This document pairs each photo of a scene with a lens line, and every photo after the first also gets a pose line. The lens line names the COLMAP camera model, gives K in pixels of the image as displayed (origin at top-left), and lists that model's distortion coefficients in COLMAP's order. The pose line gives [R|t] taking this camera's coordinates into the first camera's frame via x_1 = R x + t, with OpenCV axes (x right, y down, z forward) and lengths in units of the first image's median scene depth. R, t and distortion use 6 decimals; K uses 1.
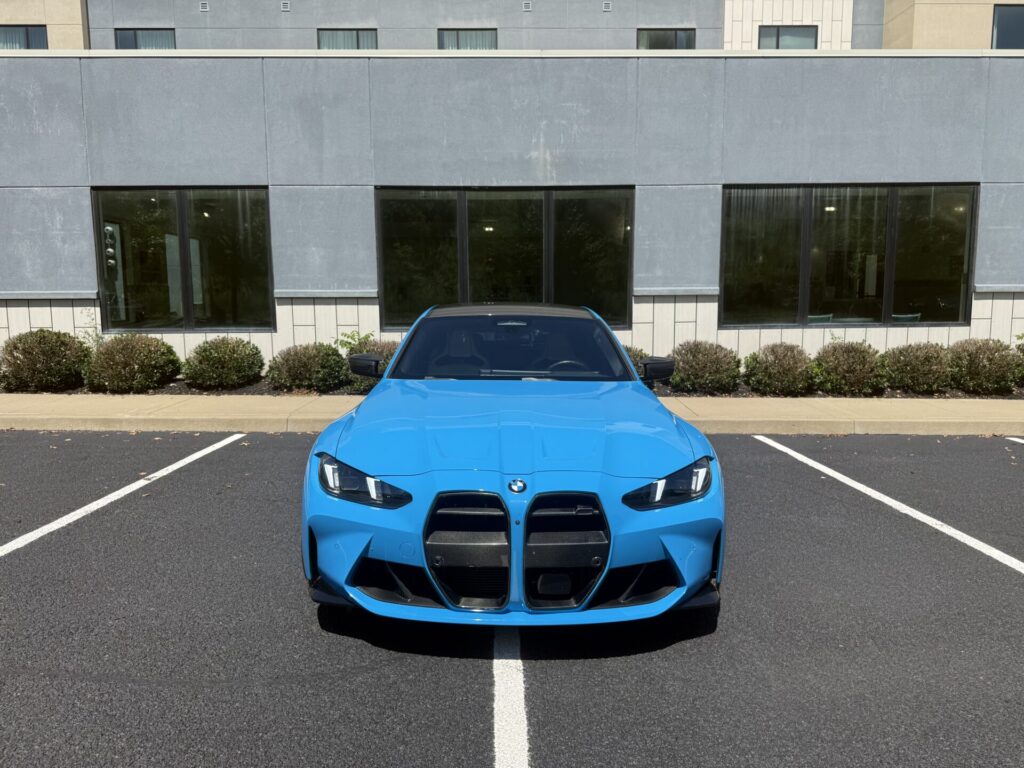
lens RADIAL K [[713.6, 0, 512.0], [0, 713.6, 384.0], [0, 0, 1]] dist [0.066410, -0.096731]
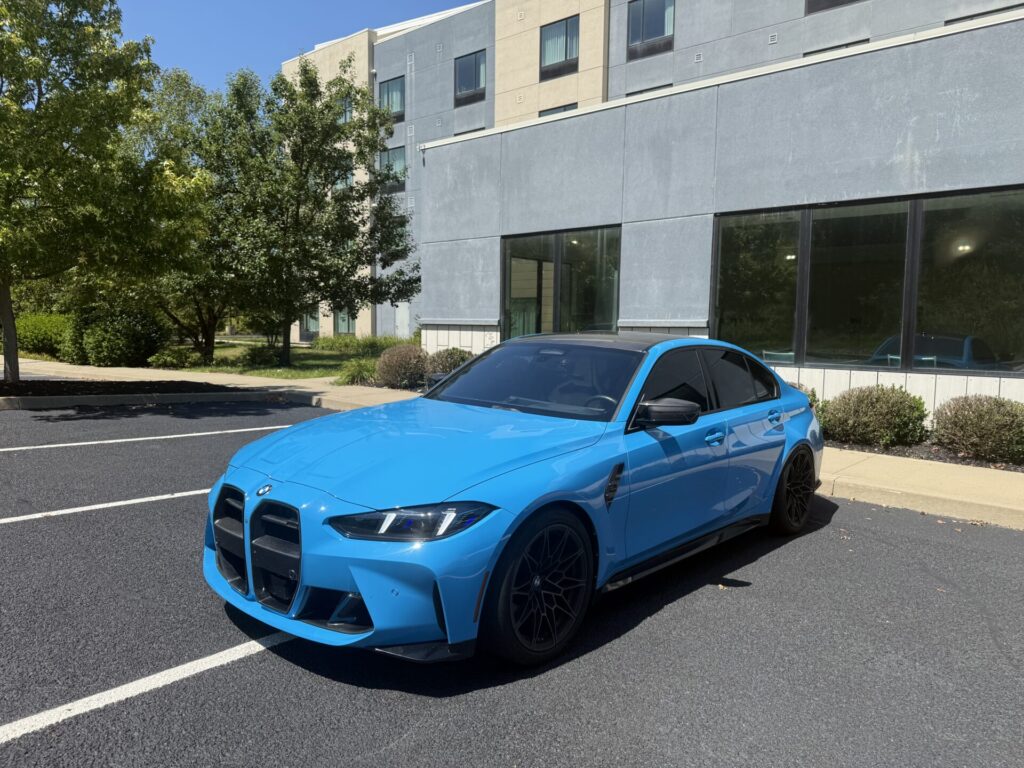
lens RADIAL K [[719.1, 0, 512.0], [0, 719.1, 384.0], [0, 0, 1]] dist [0.032535, -0.058248]
pose [[0.742864, 0.068182, -0.665961, 0.272024], [-0.096631, 0.995303, -0.005890, -0.014239], [0.662431, 0.068728, 0.745963, 0.105314]]
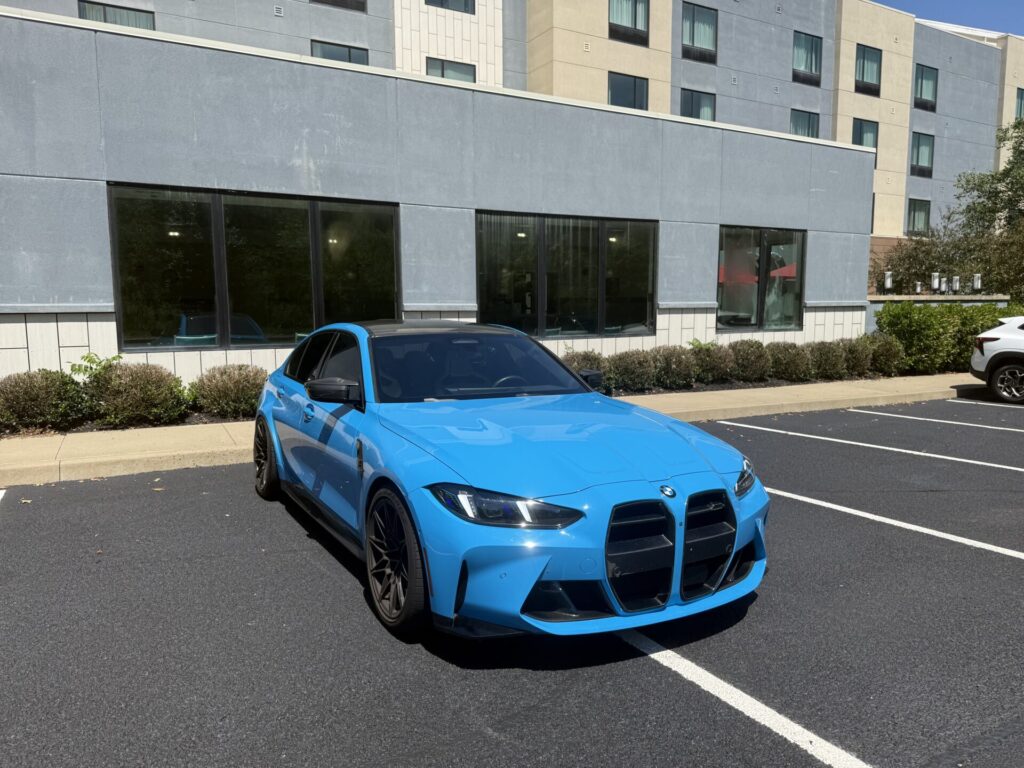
lens RADIAL K [[719.1, 0, 512.0], [0, 719.1, 384.0], [0, 0, 1]] dist [0.032535, -0.058248]
pose [[0.877652, -0.048611, 0.476827, -0.189448], [0.056779, 0.998383, -0.002726, -0.008677], [-0.475924, 0.029466, 0.878993, 0.035413]]
